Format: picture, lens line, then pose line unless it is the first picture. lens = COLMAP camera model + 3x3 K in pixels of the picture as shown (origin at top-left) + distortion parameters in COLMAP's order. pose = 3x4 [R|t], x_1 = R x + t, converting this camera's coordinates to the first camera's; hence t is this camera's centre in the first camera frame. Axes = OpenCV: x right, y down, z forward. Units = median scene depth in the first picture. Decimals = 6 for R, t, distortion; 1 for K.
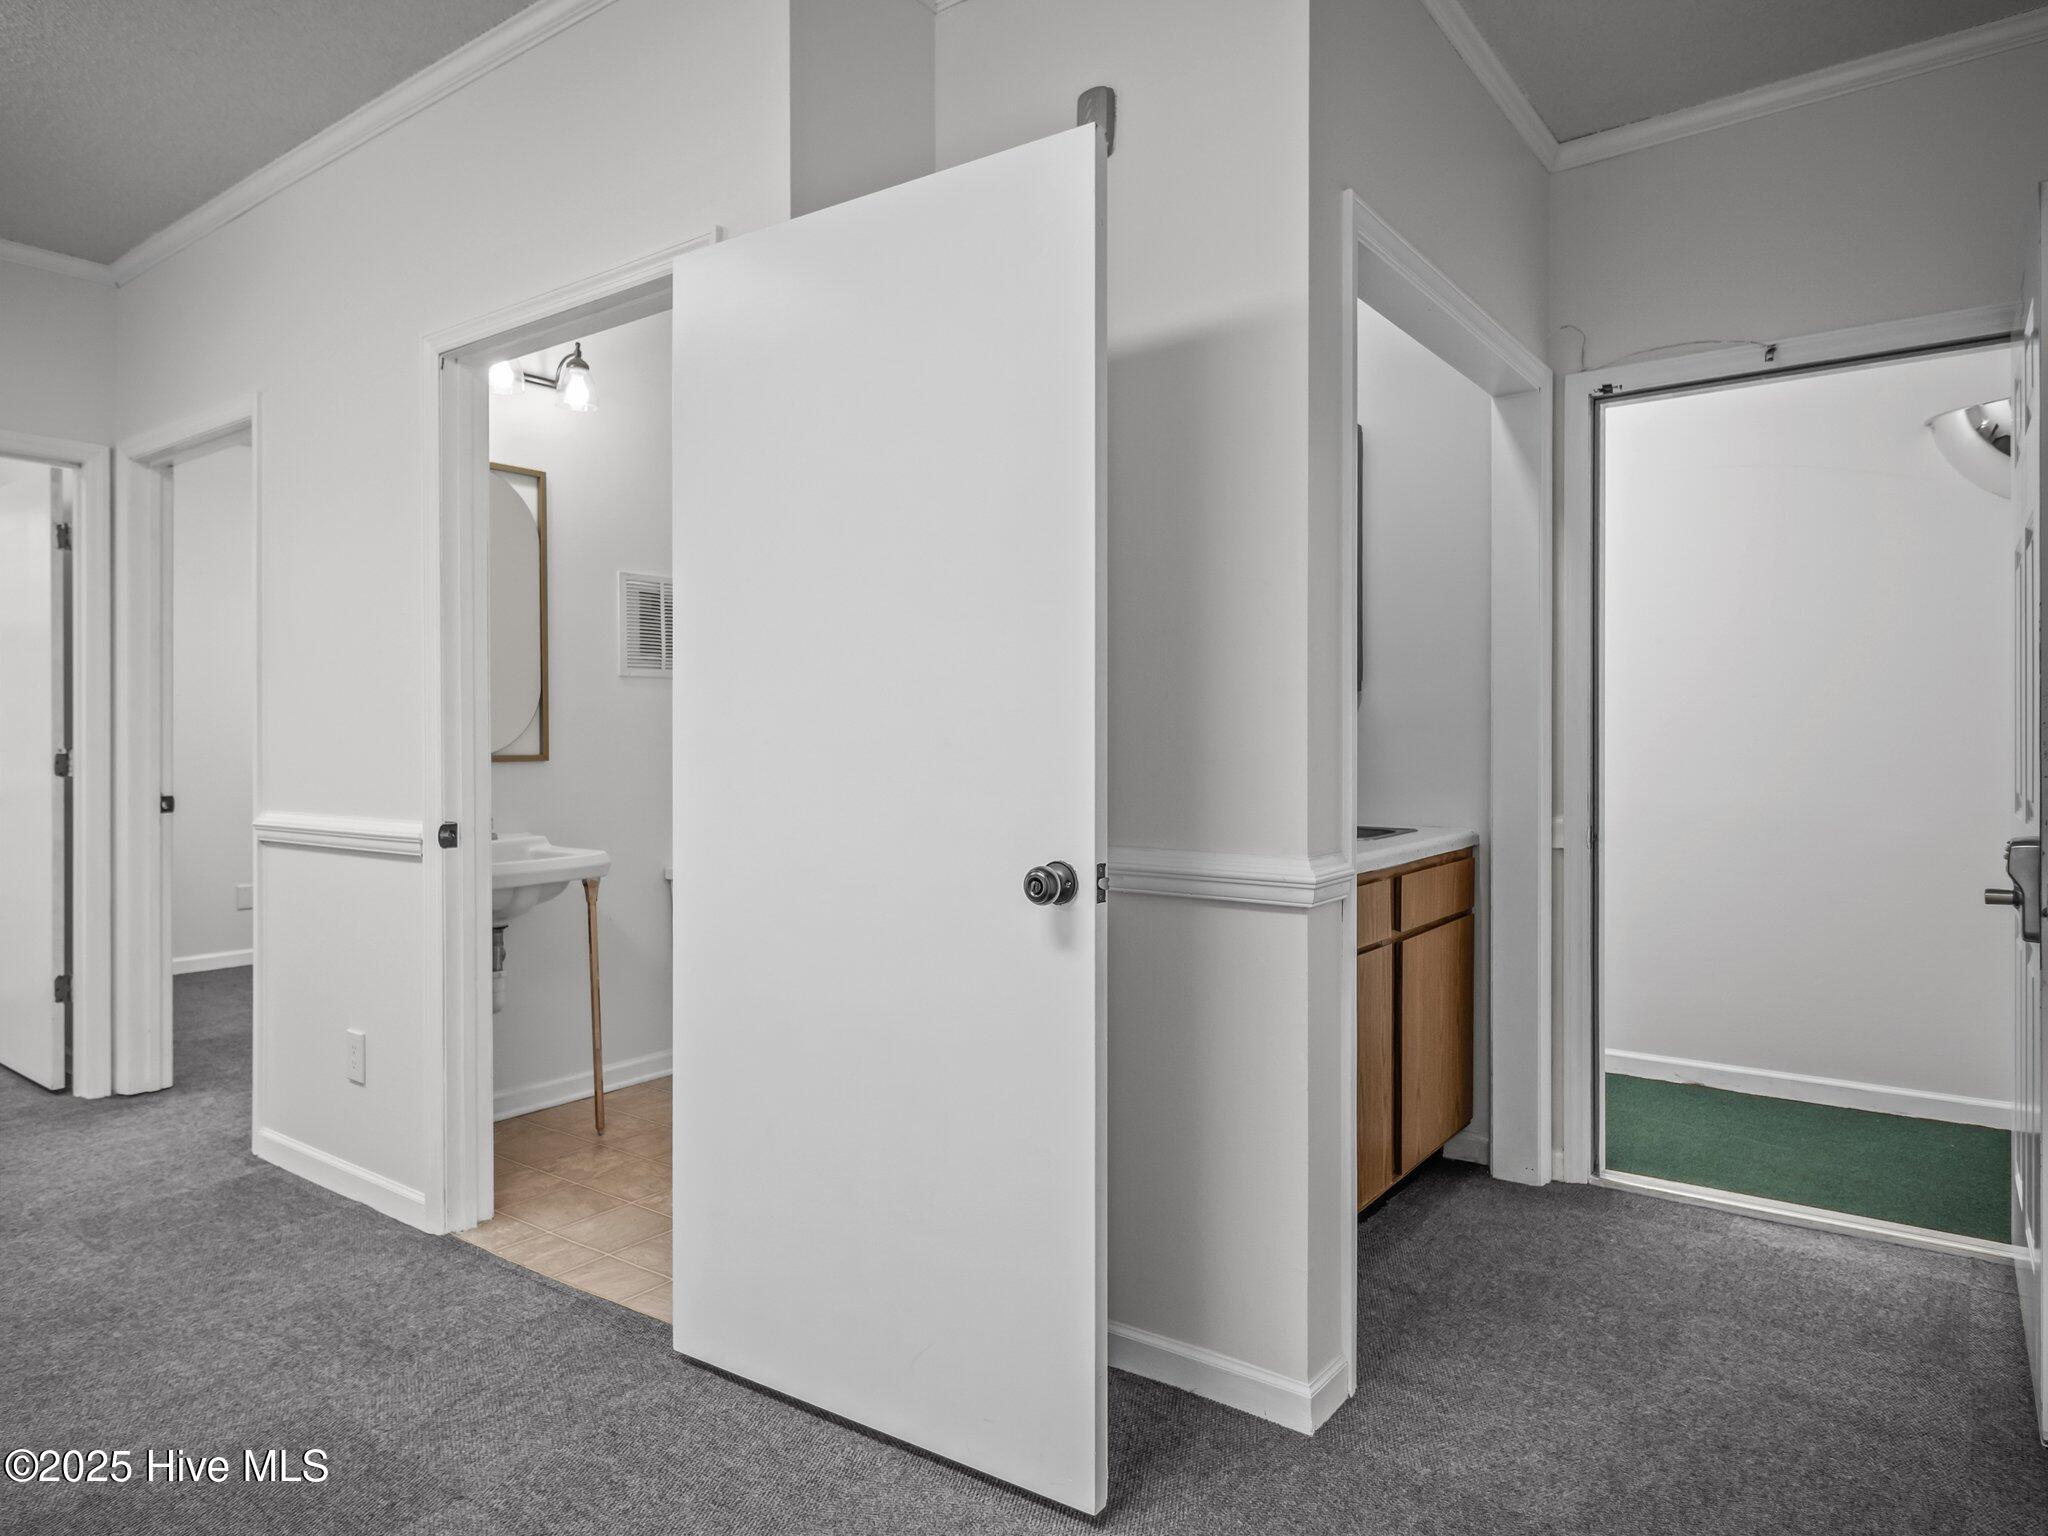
lens RADIAL K [[1265.6, 0, 1067.9], [0, 1265.6, 743.4], [0, 0, 1]] dist [0.003364, 0.001919]
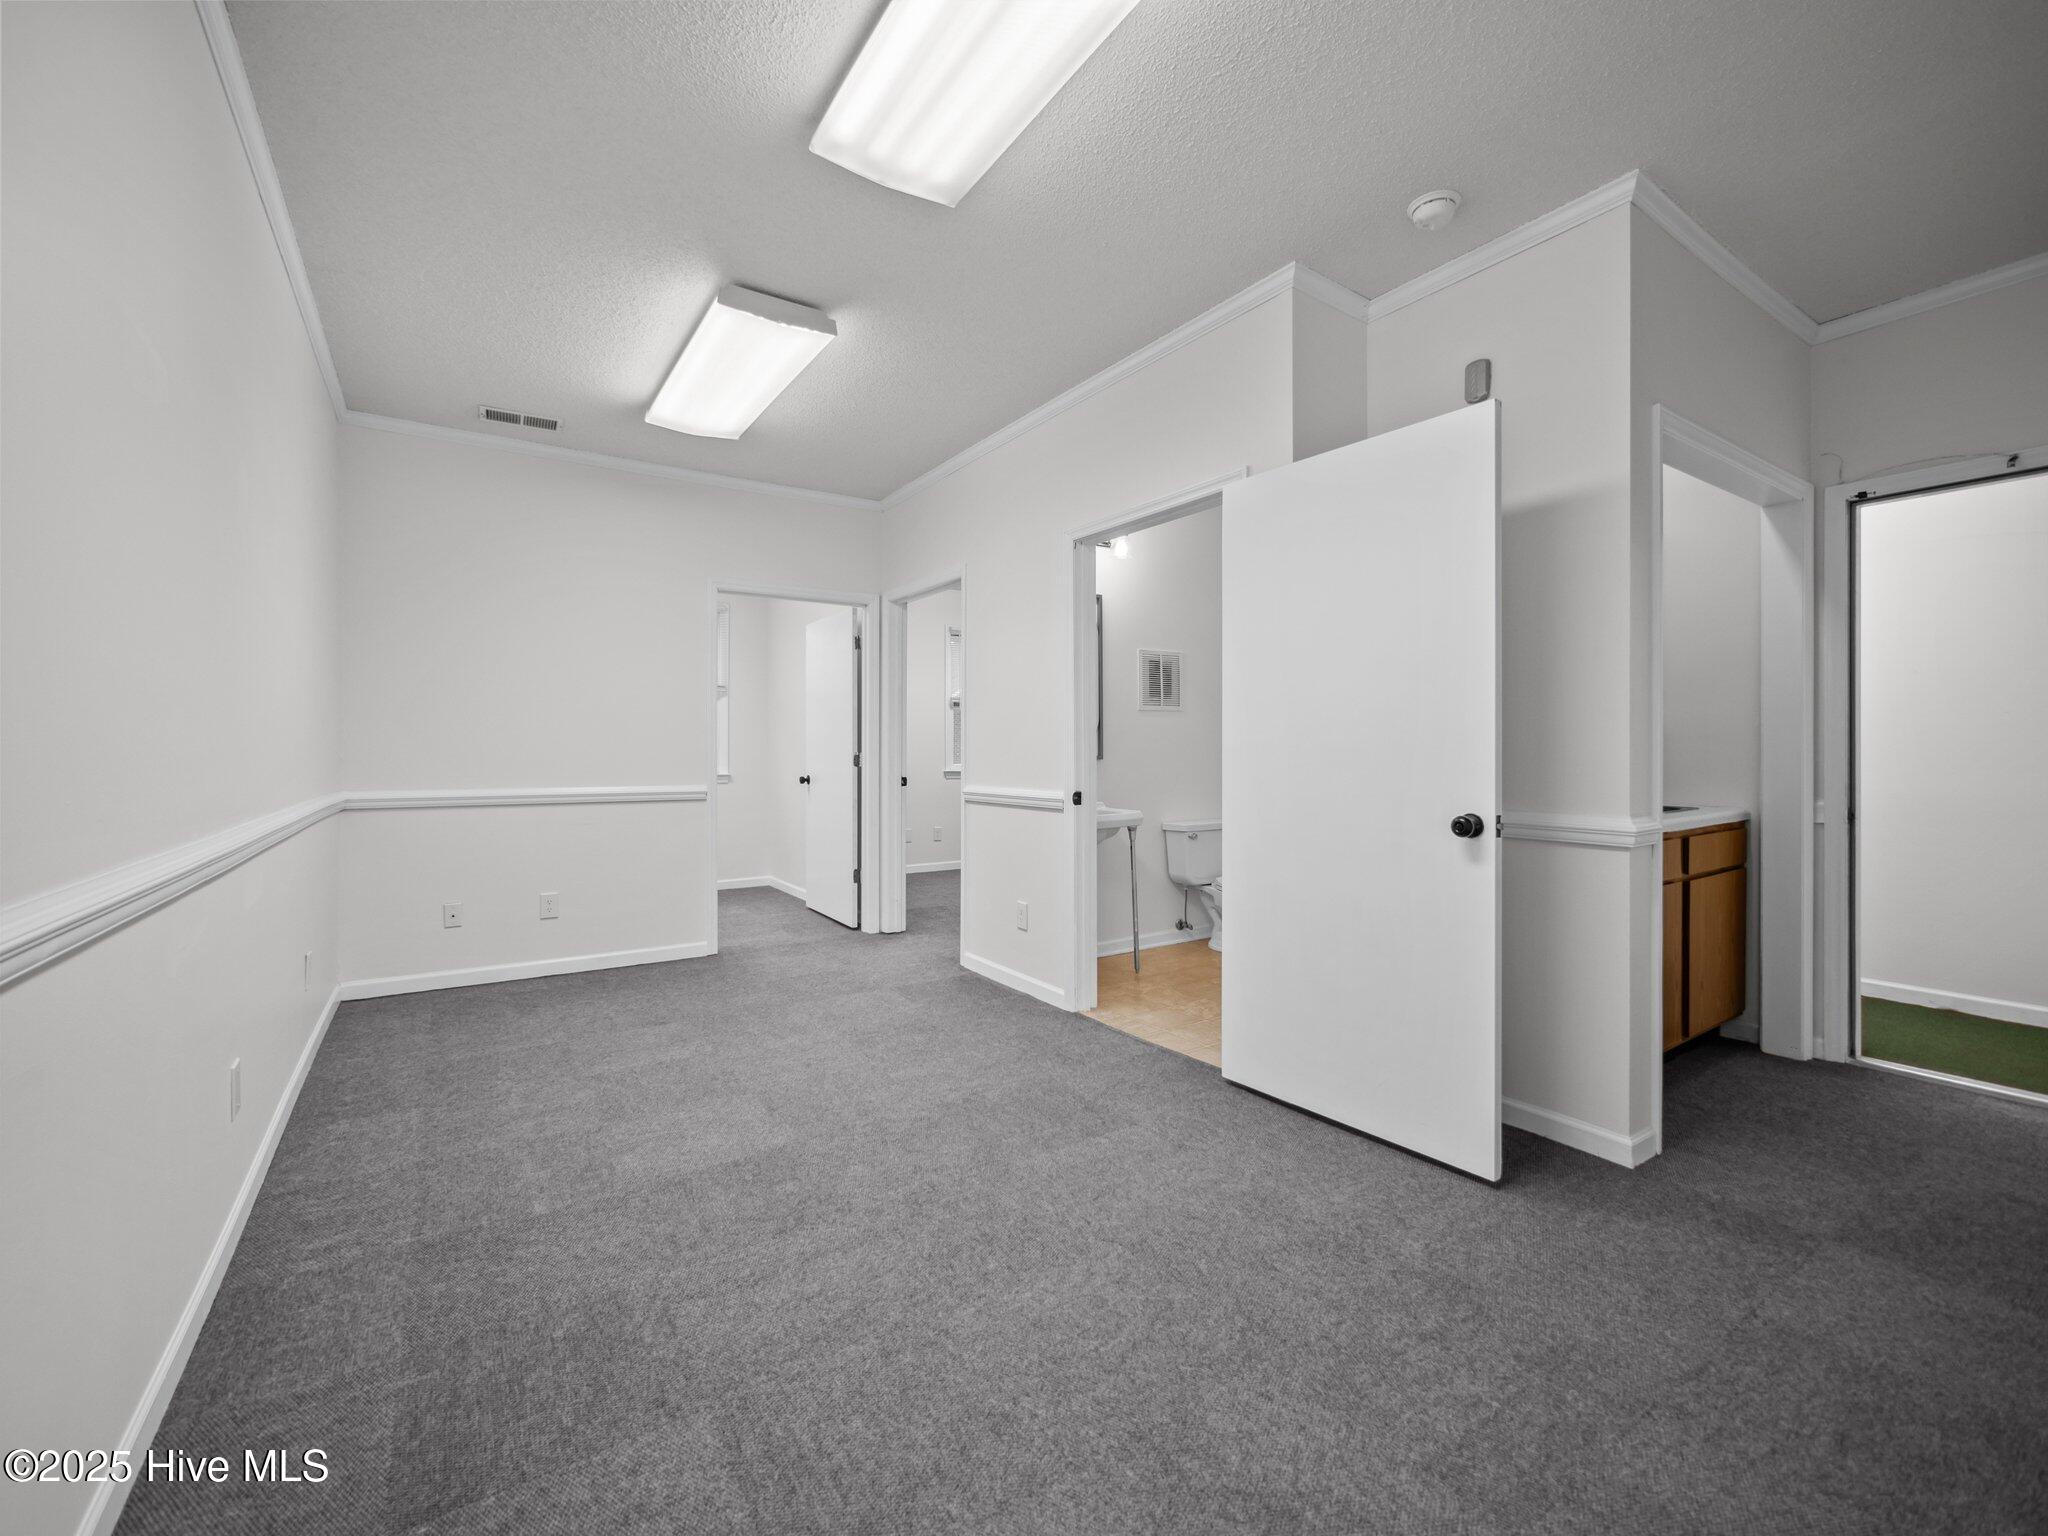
lens RADIAL K [[879.6, 0, 1036.2], [0, 879.6, 750.2], [0, 0, 1]] dist [-0.004657, 0.000135]
pose [[0.936162, 0.000036, -0.351568, -0.088698], [-0.000557, 0.999999, -0.001381, 0.003946], [0.351568, 0.001488, 0.936161, -0.226779]]
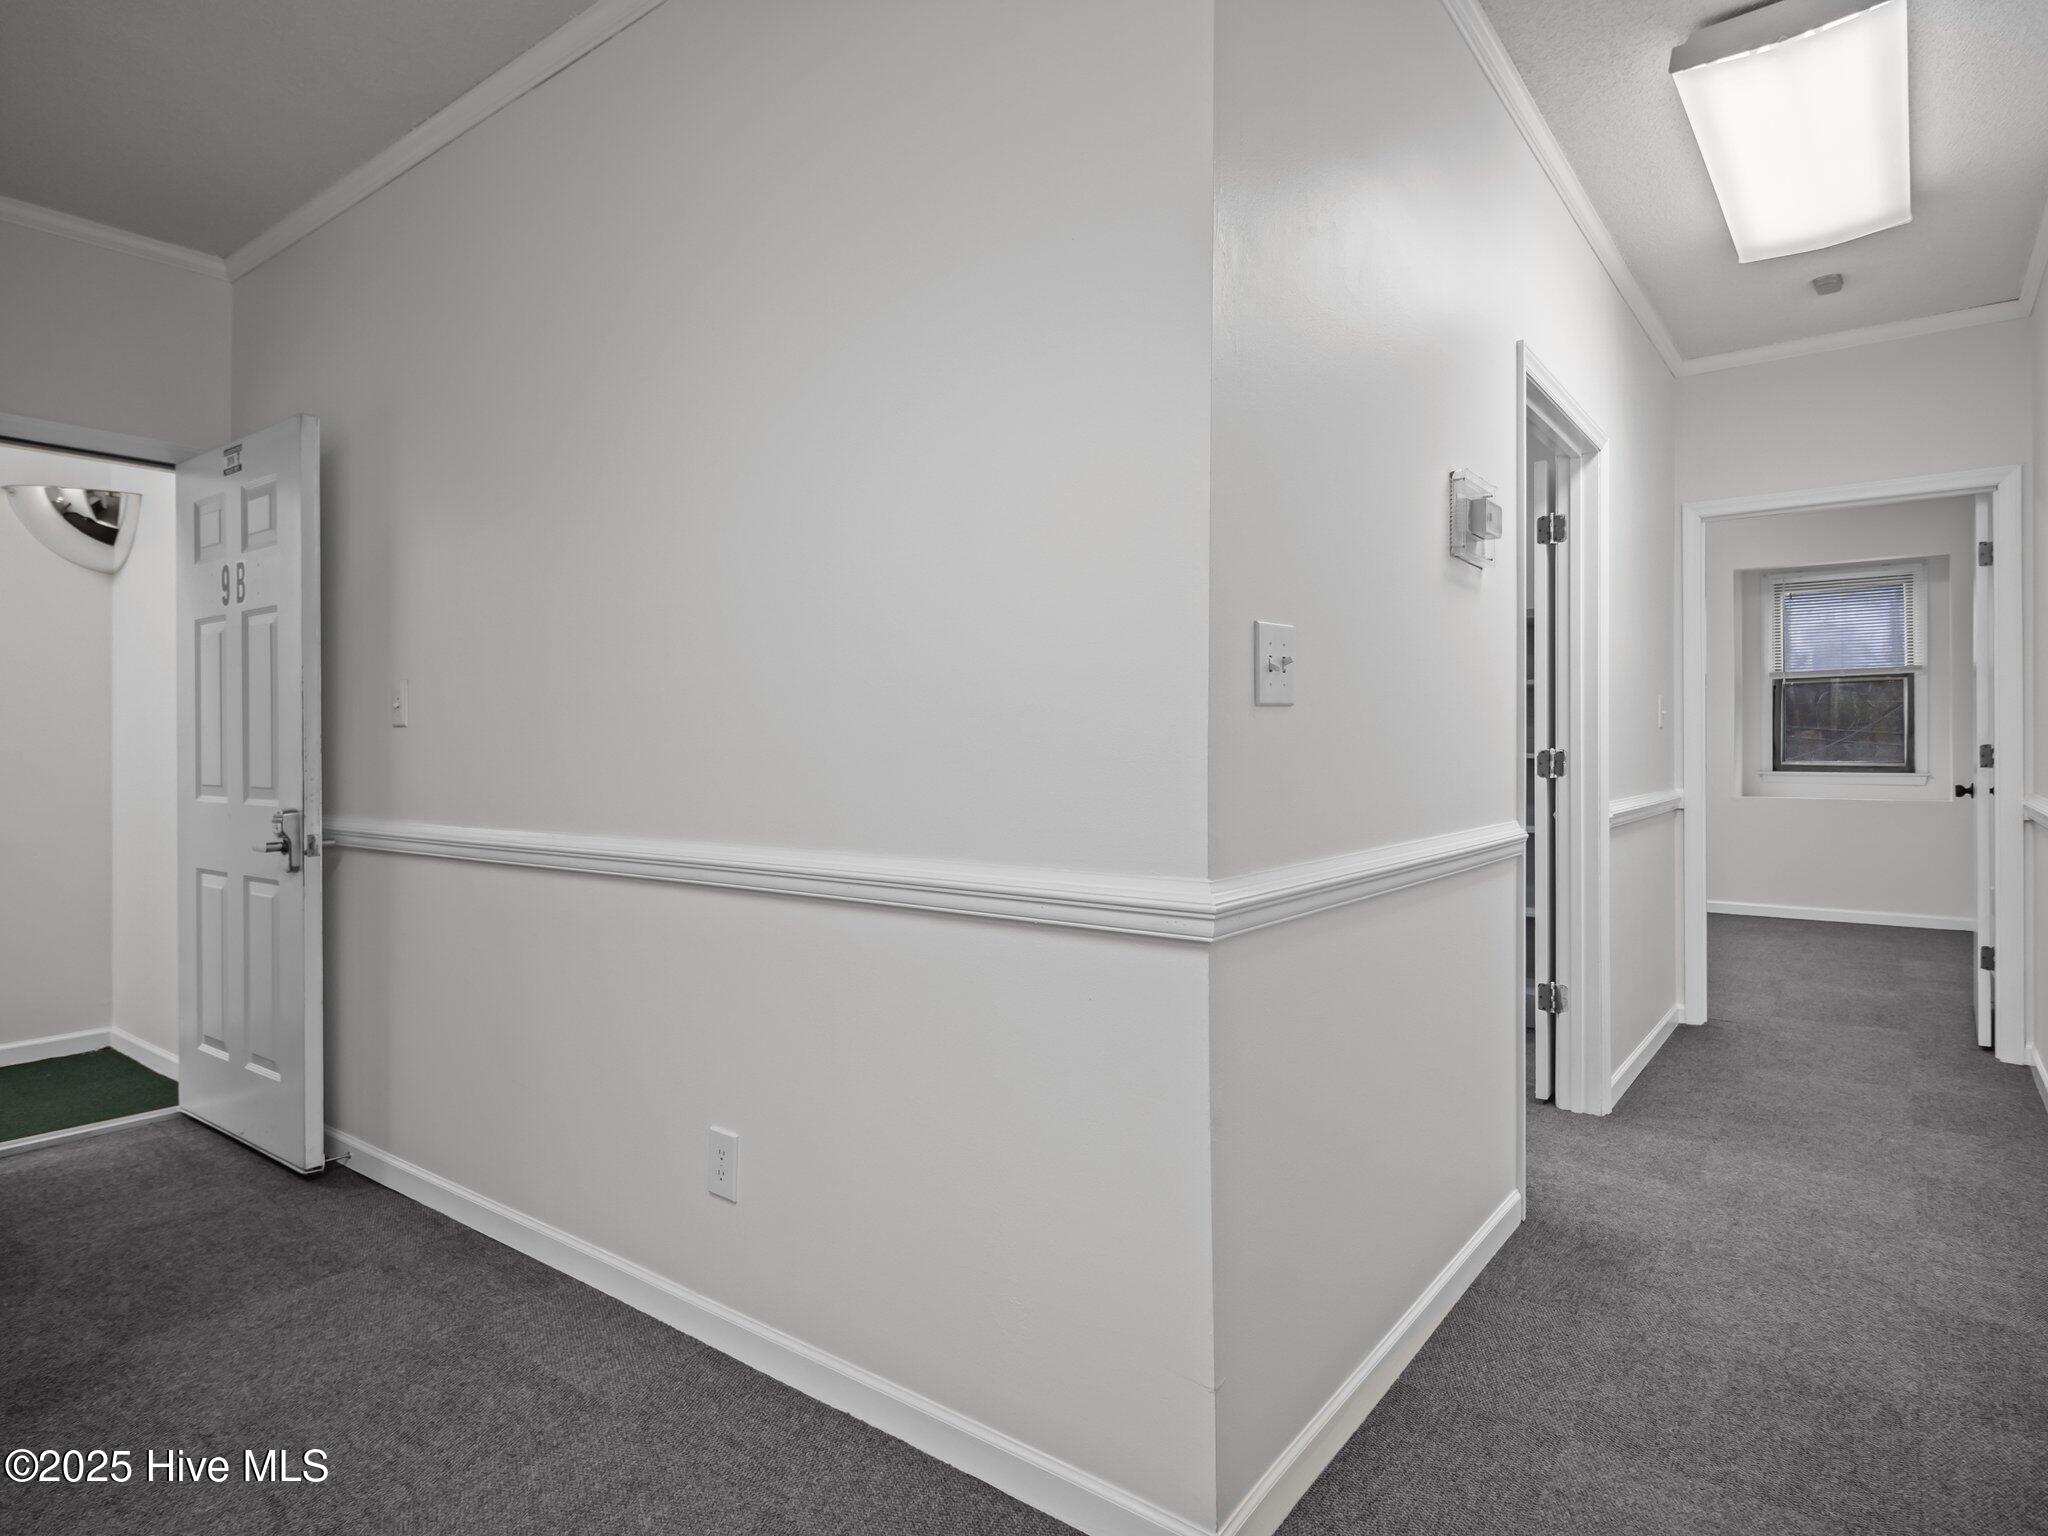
lens RADIAL K [[1153.9, 0, 1010.3], [0, 1153.9, 752.3], [0, 0, 1]] dist [0.008557, -0.002959]
pose [[0.030766, -0.002704, 0.999523, -0.465175], [0.006631, 0.999975, 0.002501, 0.002843], [-0.999505, 0.006551, 0.030783, 0.018087]]
